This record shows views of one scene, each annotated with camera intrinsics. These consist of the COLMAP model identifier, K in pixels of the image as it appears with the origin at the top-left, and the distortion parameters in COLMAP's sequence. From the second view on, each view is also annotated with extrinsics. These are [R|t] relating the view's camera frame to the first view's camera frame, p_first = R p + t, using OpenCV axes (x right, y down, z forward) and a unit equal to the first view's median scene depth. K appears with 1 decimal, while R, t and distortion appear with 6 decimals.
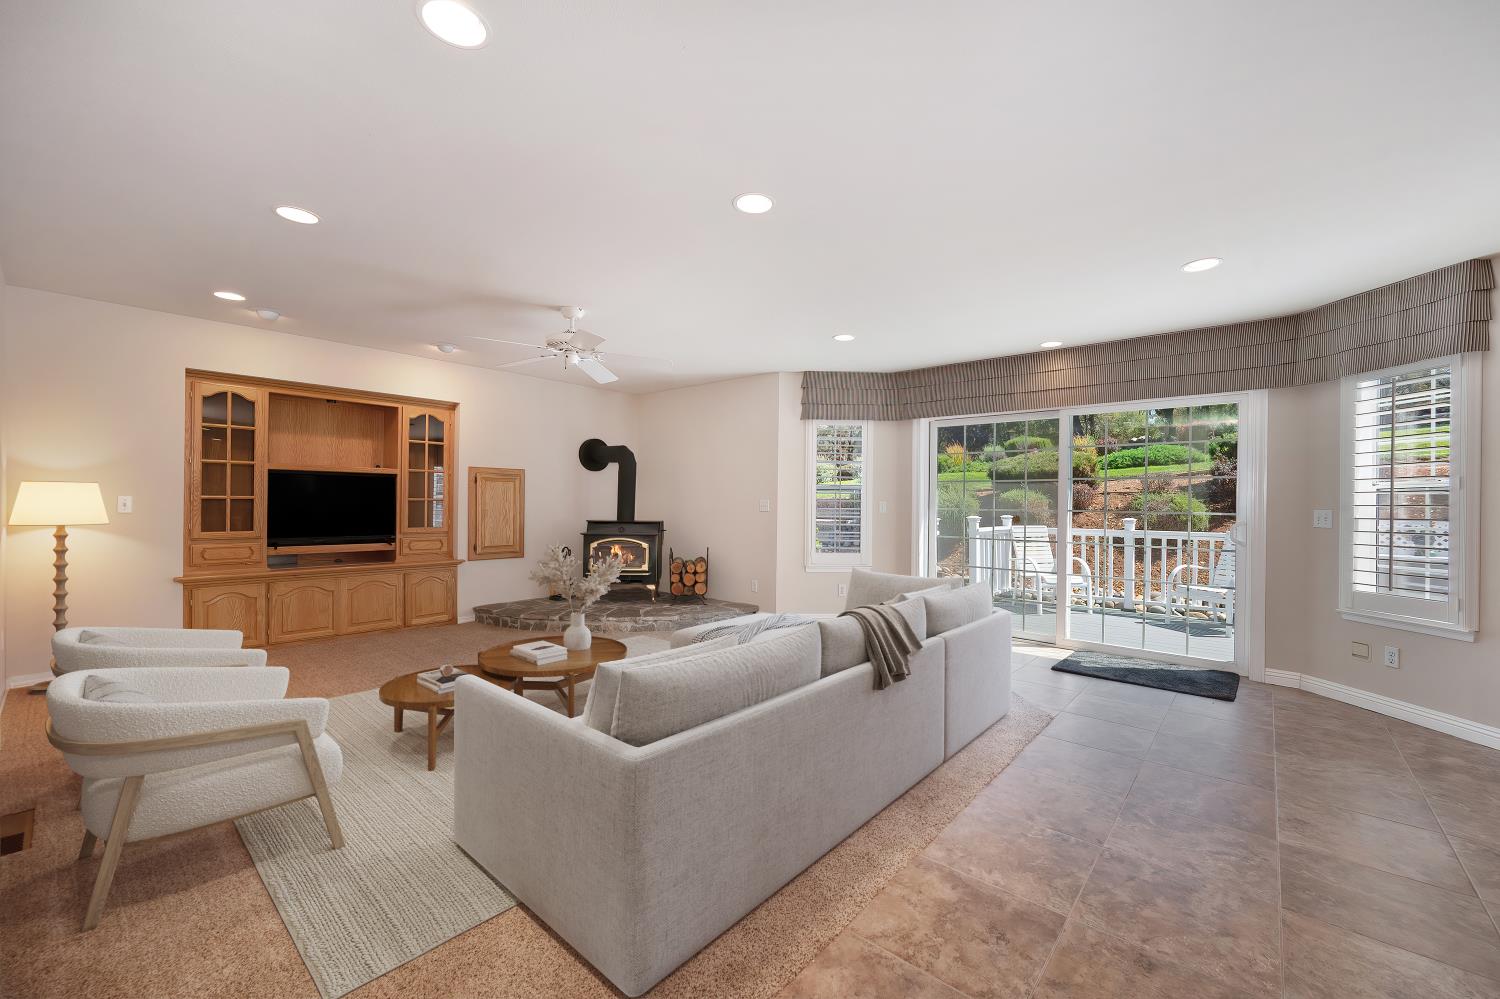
lens RADIAL K [[593.6, 0, 767.3], [0, 593.6, 501.2], [0, 0, 1]] dist [-0.001955, -0.000117]
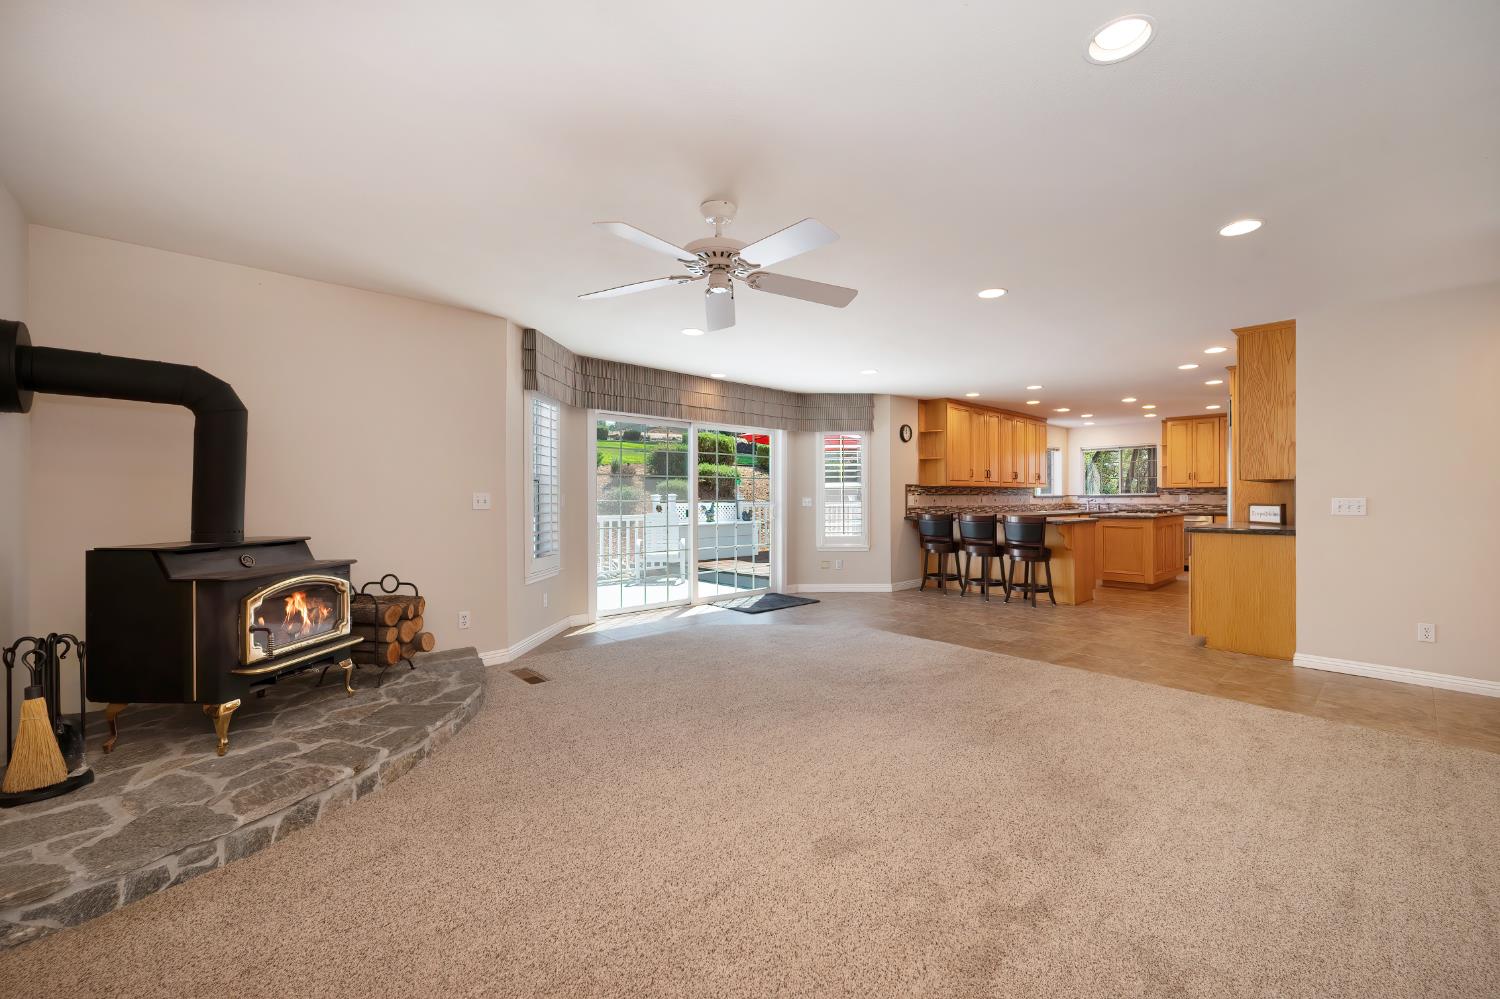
lens RADIAL K [[593.6, 0, 755.0], [0, 593.6, 502.5], [0, 0, 1]] dist [-0.001955, -0.000117]
pose [[0.138353, -0.021774, 0.990144, -0.773213], [-0.001710, 0.999752, 0.022224, -0.009594], [-0.990381, -0.004767, 0.138282, 0.686157]]
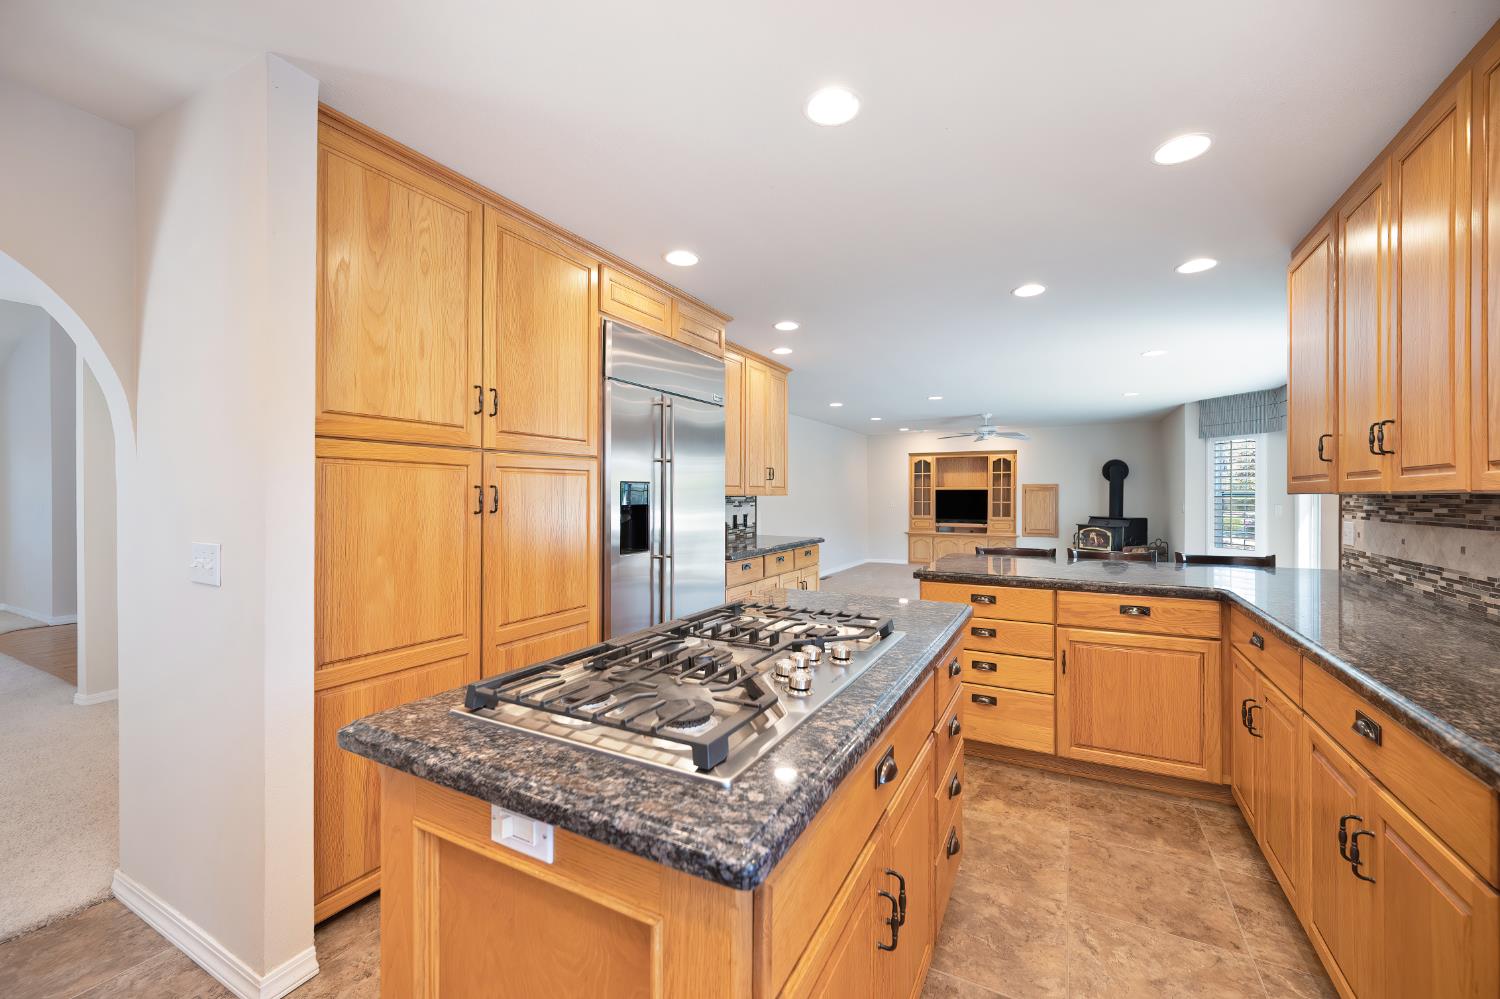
lens RADIAL K [[593.6, 0, 753.9], [0, 593.6, 493.6], [0, 0, 1]] dist [-0.001955, -0.000117]
pose [[0.205265, -0.011443, -0.978640, 1.238675], [0.004829, 0.999931, -0.010679, -0.016104], [0.978695, -0.002534, 0.205306, -0.190560]]
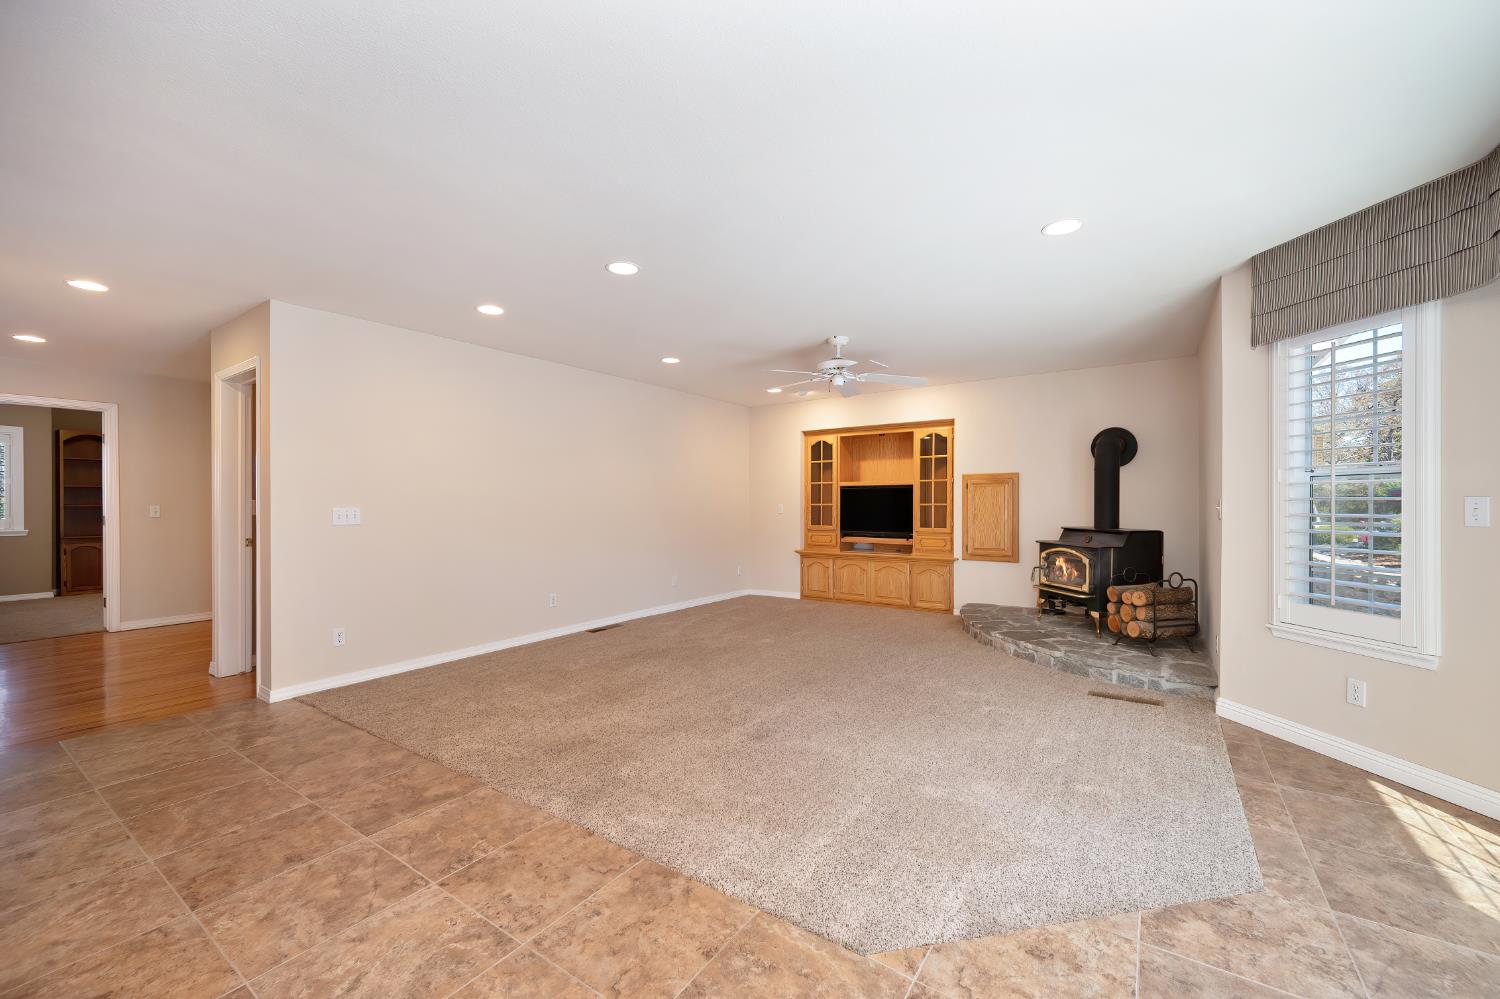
lens RADIAL K [[593.6, 0, 760.0], [0, 593.6, 505.0], [0, 0, 1]] dist [-0.001955, -0.000117]
pose [[0.109832, -0.008535, -0.993914, 0.624033], [0.007570, 0.999941, -0.007751, 0.004598], [0.993921, -0.006672, 0.109890, 0.570917]]
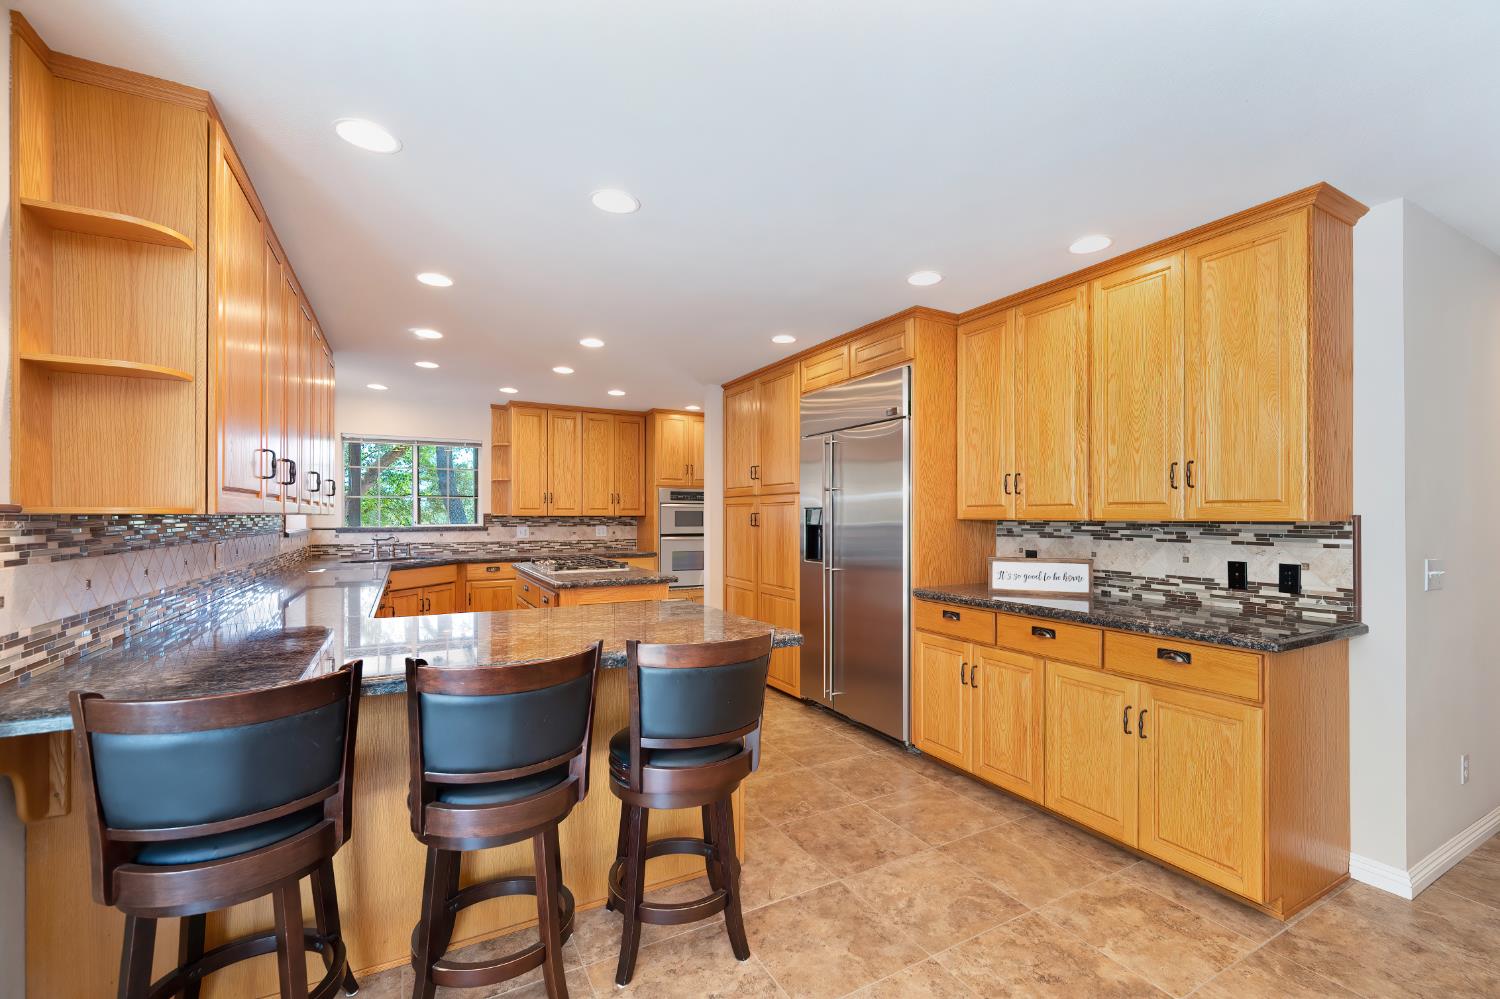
lens RADIAL K [[624.8, 0, 759.2], [0, 624.8, 514.3], [0, 0, 1]] dist [-0.002372, 0.000362]
pose [[-0.931896, -0.011392, 0.362545, 0.411067], [-0.014057, 0.999890, -0.004713, -0.021406], [-0.362452, -0.009489, -0.931954, 0.610663]]
